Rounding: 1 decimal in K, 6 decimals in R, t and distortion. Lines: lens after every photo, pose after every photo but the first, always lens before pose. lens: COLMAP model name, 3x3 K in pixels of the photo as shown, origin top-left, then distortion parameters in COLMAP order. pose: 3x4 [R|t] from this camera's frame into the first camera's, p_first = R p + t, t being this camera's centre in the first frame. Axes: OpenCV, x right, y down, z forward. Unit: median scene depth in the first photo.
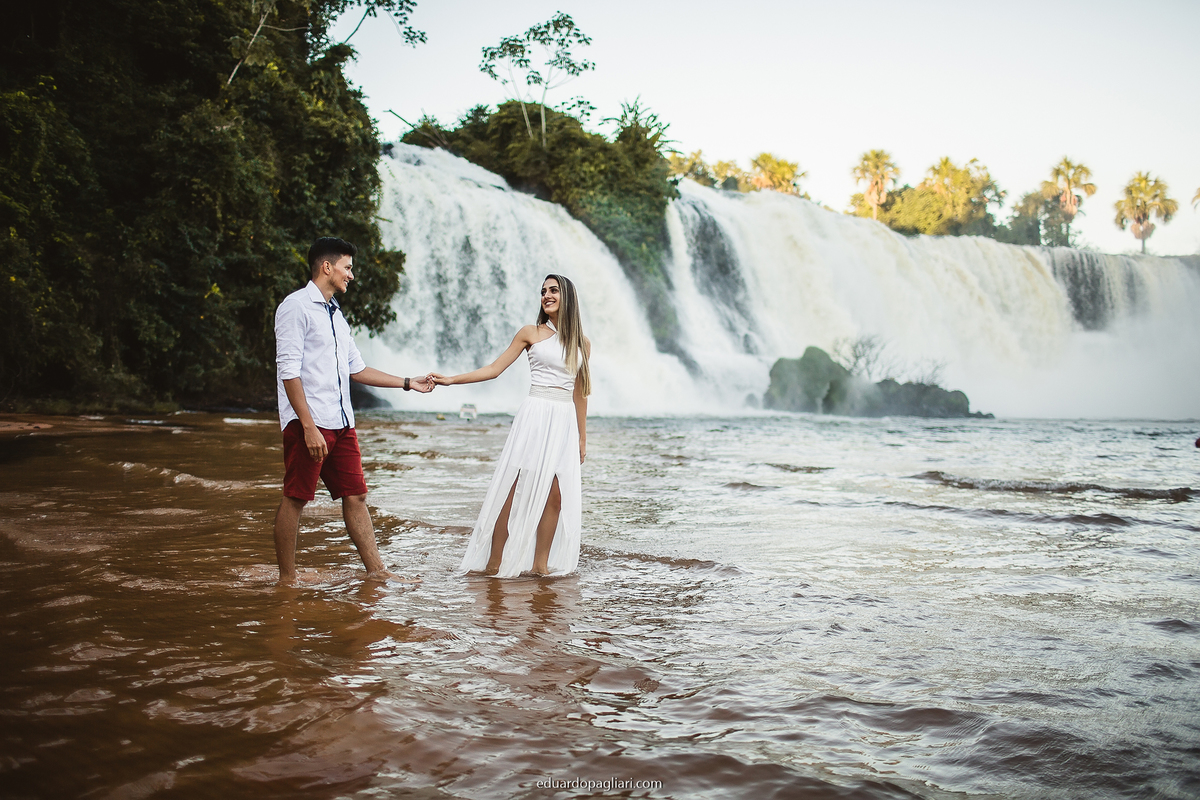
lens RADIAL K [[1152.9, 0, 601.5], [0, 1152.9, 397.6], [0, 0, 1]] dist [-0.098265, 0.123242]
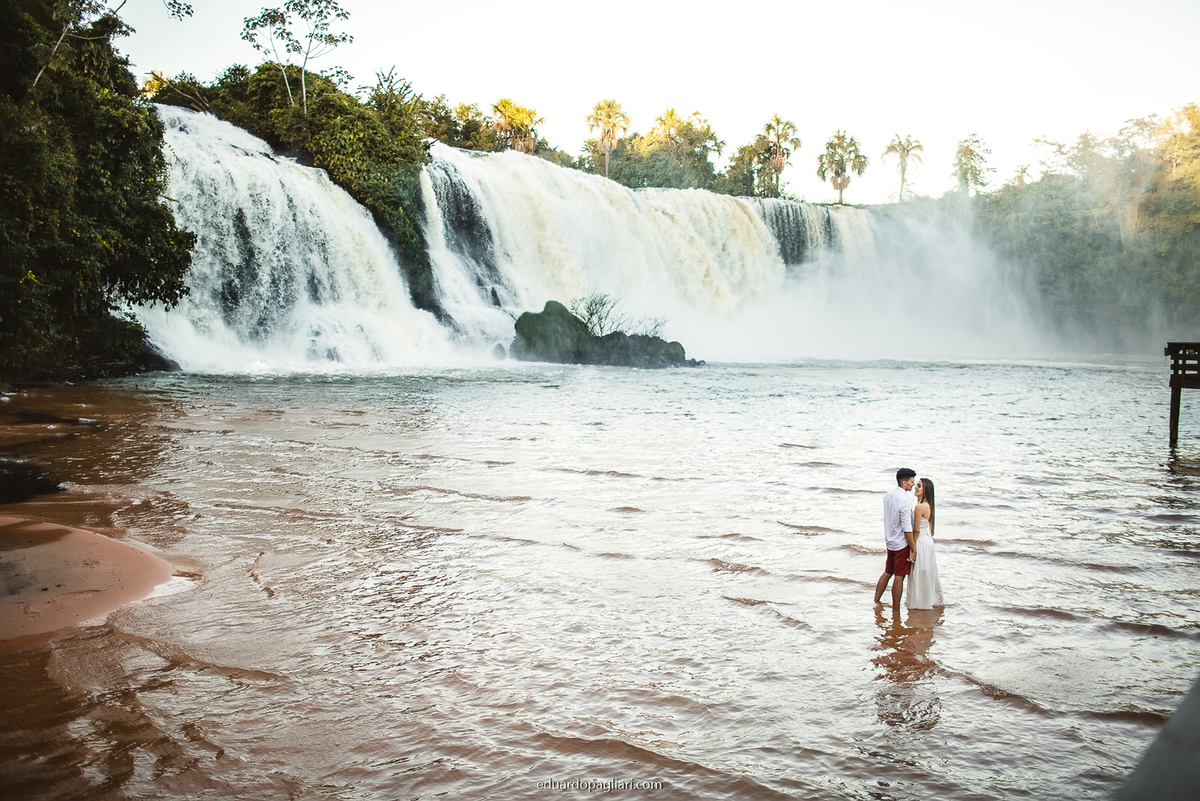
lens RADIAL K [[1152.9, 0, 601.5], [0, 1152.9, 398.1], [0, 0, 1]] dist [-0.098265, 0.123242]
pose [[0.974000, -0.021393, 0.225536, -0.026923], [0.005109, 0.997352, 0.072540, -0.030061], [-0.226491, -0.069502, 0.971530, -0.118014]]
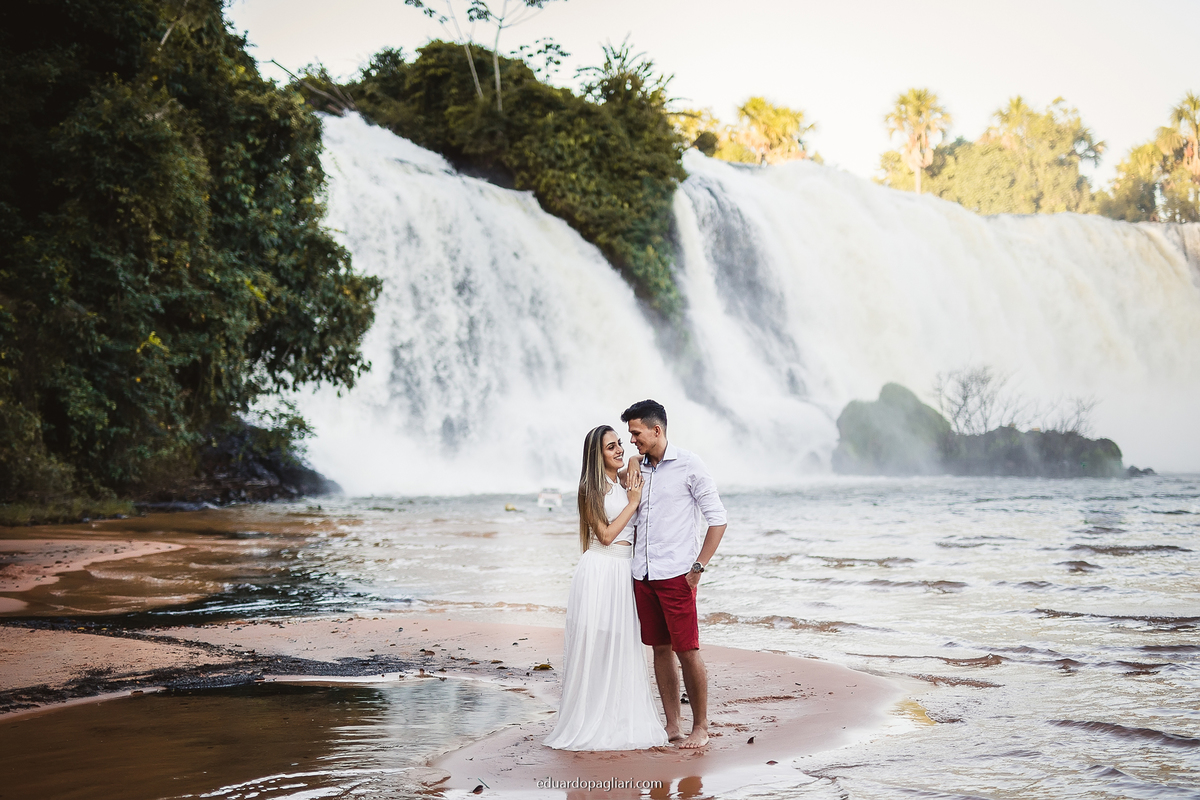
lens RADIAL K [[1756.1, 0, 608.4], [0, 1756.1, 398.6], [0, 0, 1]] dist [0.016644, 0.023301]
pose [[0.995695, -0.032443, 0.086824, -0.084490], [0.035081, 0.998963, -0.029032, -0.008736], [-0.085792, 0.031953, 0.995801, -0.074579]]
